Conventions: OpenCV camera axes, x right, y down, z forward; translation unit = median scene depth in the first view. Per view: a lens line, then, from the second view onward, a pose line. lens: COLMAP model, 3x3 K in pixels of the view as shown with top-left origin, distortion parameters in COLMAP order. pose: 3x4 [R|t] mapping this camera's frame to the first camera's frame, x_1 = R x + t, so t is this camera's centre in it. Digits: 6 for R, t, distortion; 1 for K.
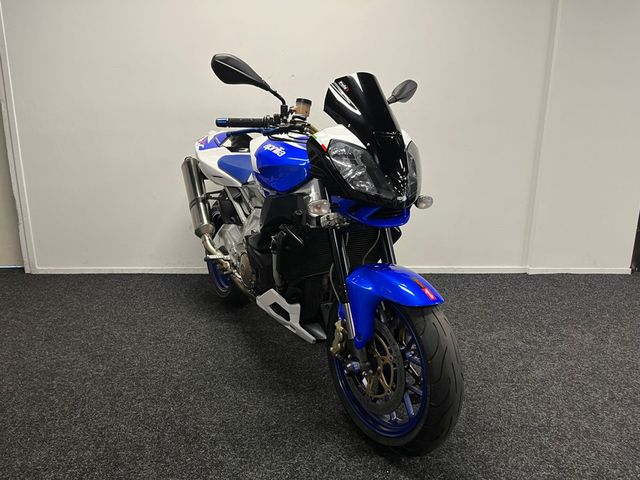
lens RADIAL K [[485.6, 0, 312.0], [0, 485.6, 241.8], [0, 0, 1]] dist [0.084884, -0.115681]
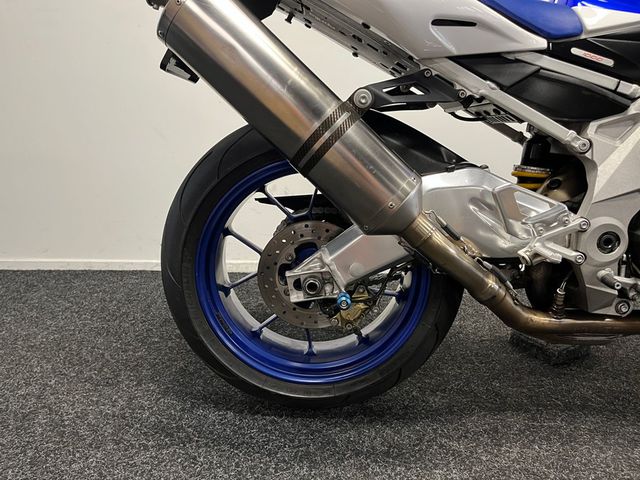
lens RADIAL K [[485.6, 0, 320.3], [0, 485.6, 234.7], [0, 0, 1]] dist [0.084884, -0.115681]
pose [[0.999913, 0.008257, -0.010296, -0.138223], [-0.008377, 0.999897, -0.011675, 0.029135], [0.010199, 0.011761, 0.999879, 0.448320]]
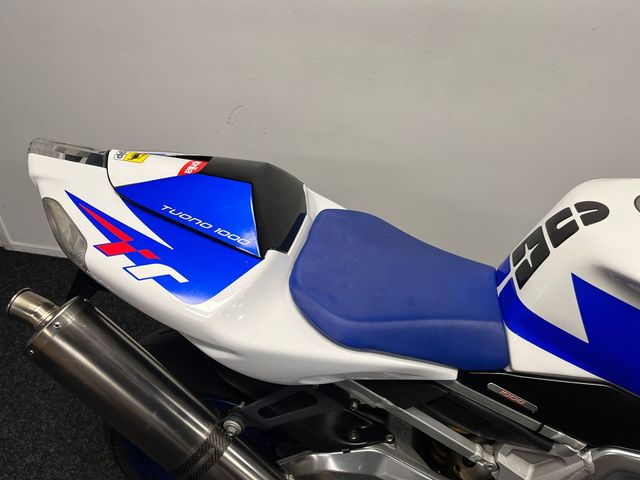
lens RADIAL K [[485.6, 0, 318.6], [0, 485.6, 234.6], [0, 0, 1]] dist [0.084884, -0.115681]
pose [[0.976505, 0.121690, -0.177845, -0.048615], [-0.054927, 0.938588, 0.340640, -0.212970], [0.208375, -0.322868, 0.923220, 0.516549]]
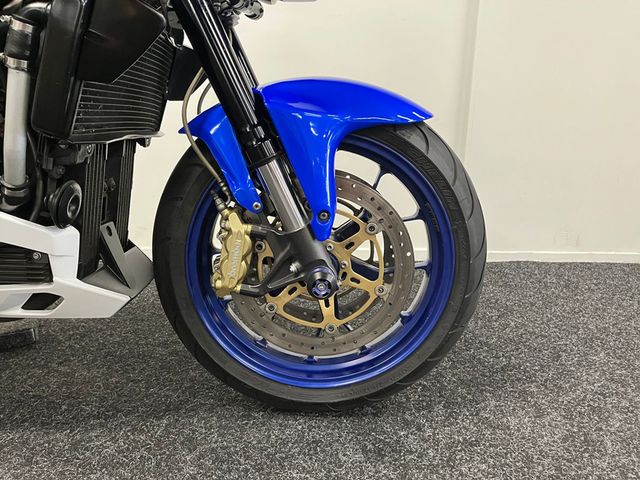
lens RADIAL K [[485.6, 0, 324.2], [0, 485.6, 240.2], [0, 0, 1]] dist [0.084884, -0.115681]
pose [[0.999425, 0.006278, 0.033323, 0.296085], [-0.006484, 0.999961, 0.006064, 0.041663], [-0.033283, -0.006277, 0.999426, 0.500849]]
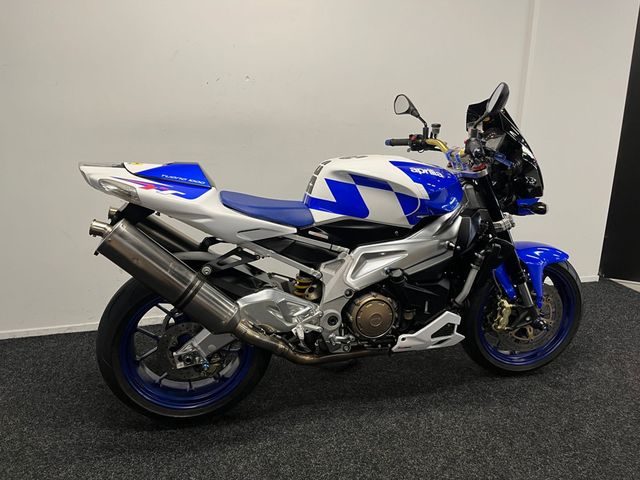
lens RADIAL K [[485.6, 0, 317.9], [0, 485.6, 238.9], [0, 0, 1]] dist [0.084884, -0.115681]
pose [[0.973867, -0.065214, 0.217553, -0.115390], [0.061783, 0.997835, 0.022543, -0.080379], [-0.218552, -0.008513, 0.975788, 0.174356]]
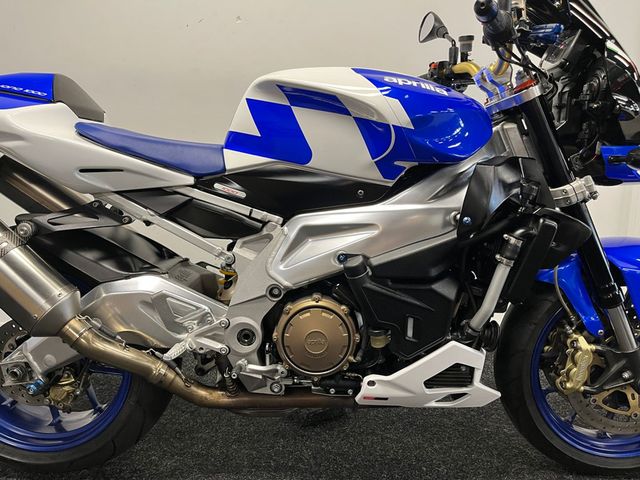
lens RADIAL K [[485.6, 0, 323.4], [0, 485.6, 236.2], [0, 0, 1]] dist [0.084884, -0.115681]
pose [[0.999882, 0.002299, -0.015186, 0.076782], [-0.003365, 0.997503, -0.070542, -0.016937], [0.014986, 0.070585, 0.997393, 0.383189]]
